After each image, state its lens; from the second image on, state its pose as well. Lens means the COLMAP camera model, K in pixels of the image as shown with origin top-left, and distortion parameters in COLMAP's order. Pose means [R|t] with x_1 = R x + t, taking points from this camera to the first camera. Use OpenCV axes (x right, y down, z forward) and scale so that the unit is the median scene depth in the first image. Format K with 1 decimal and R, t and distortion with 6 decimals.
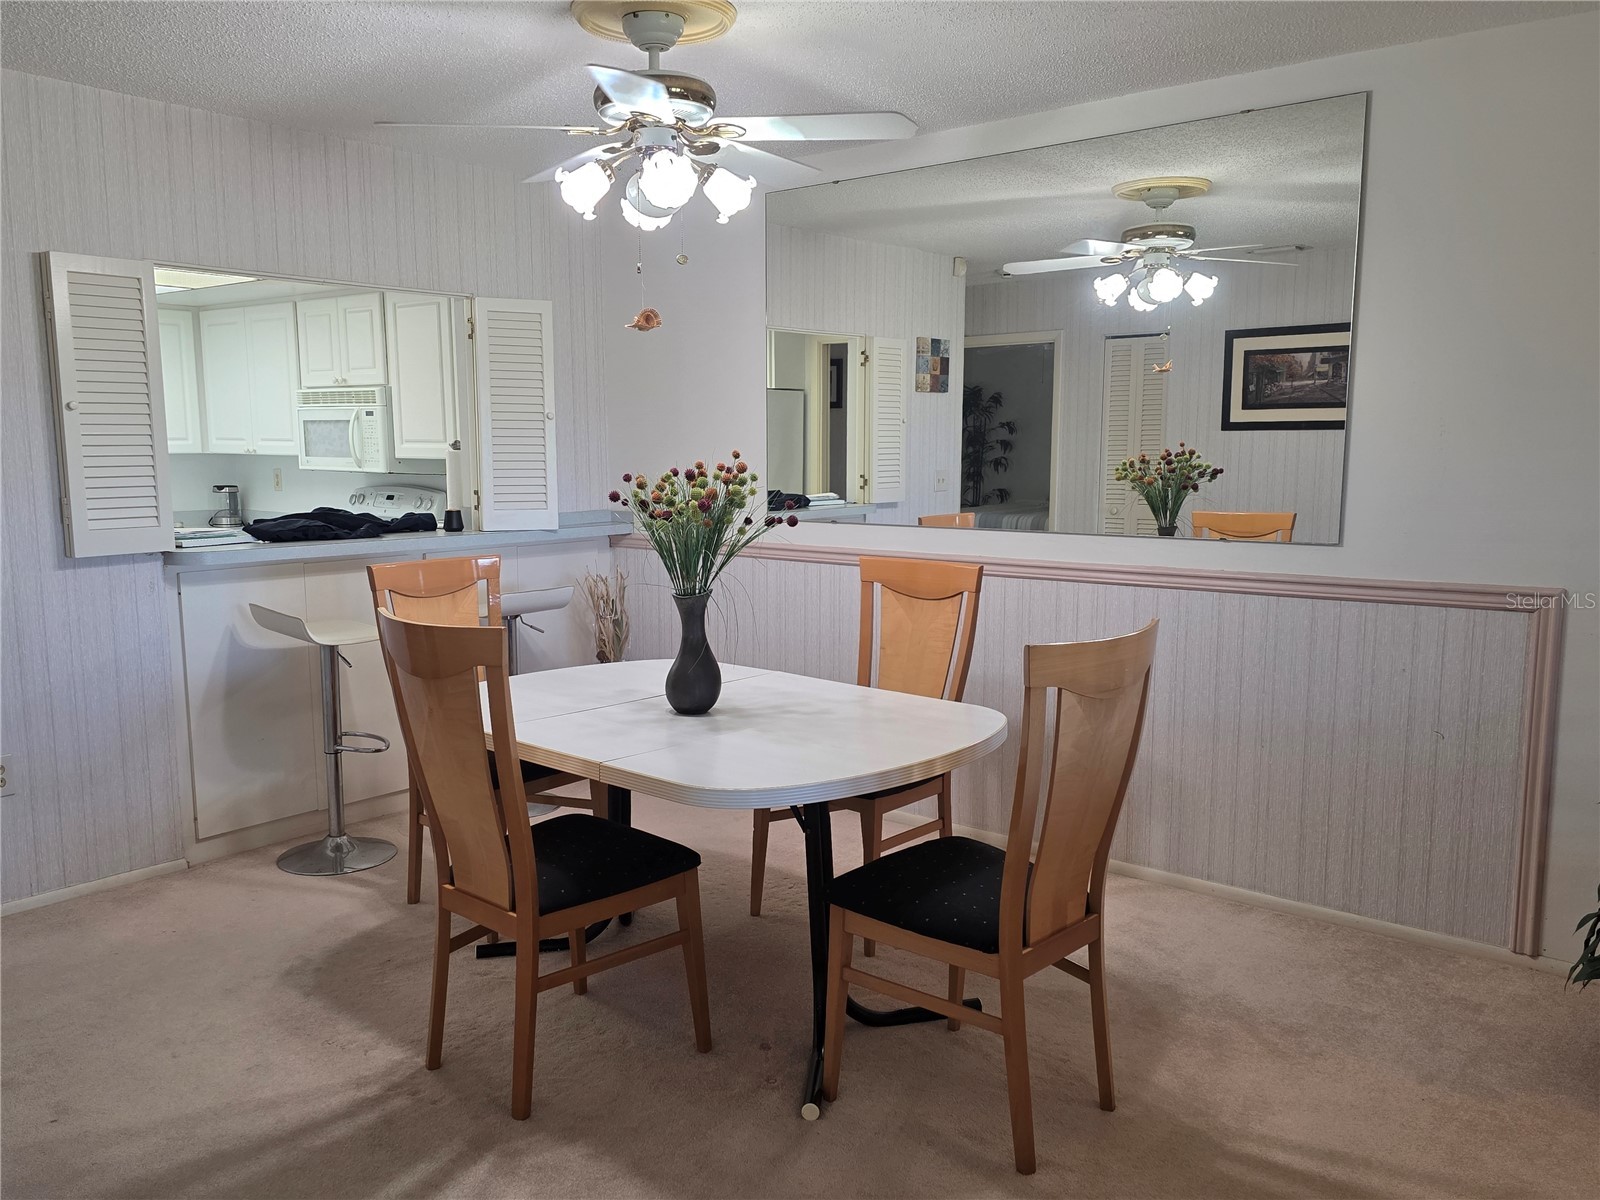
lens RADIAL K [[1286.2, 0, 800.0], [0, 1286.2, 600.0], [0, 0, 1]] dist [0.003143, 0.001242]
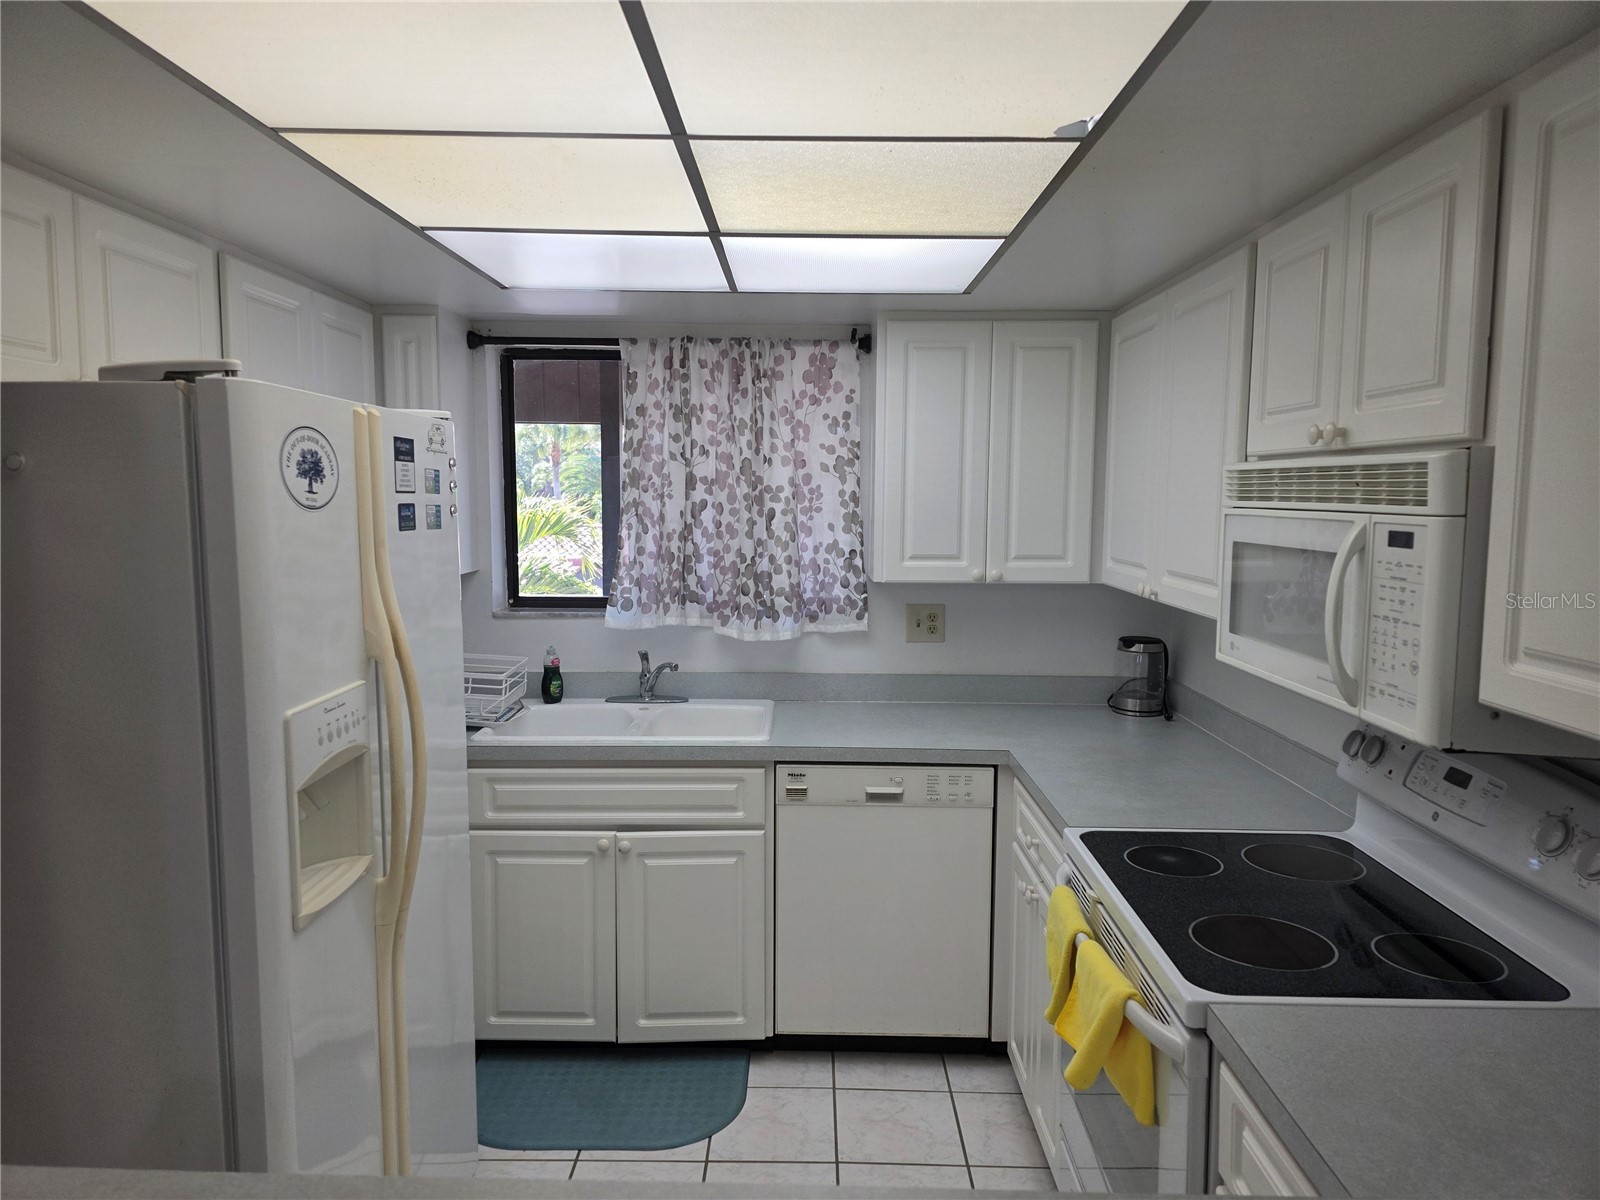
lens RADIAL K [[1083.6, 0, 800.0], [0, 1083.6, 600.0], [0, 0, 1]] dist [0.002715, 0.001381]
pose [[0.632589, 0.083157, -0.770010, -0.221710], [-0.114329, 0.993353, 0.013351, -0.114933], [0.766002, 0.079588, 0.637892, 0.713672]]
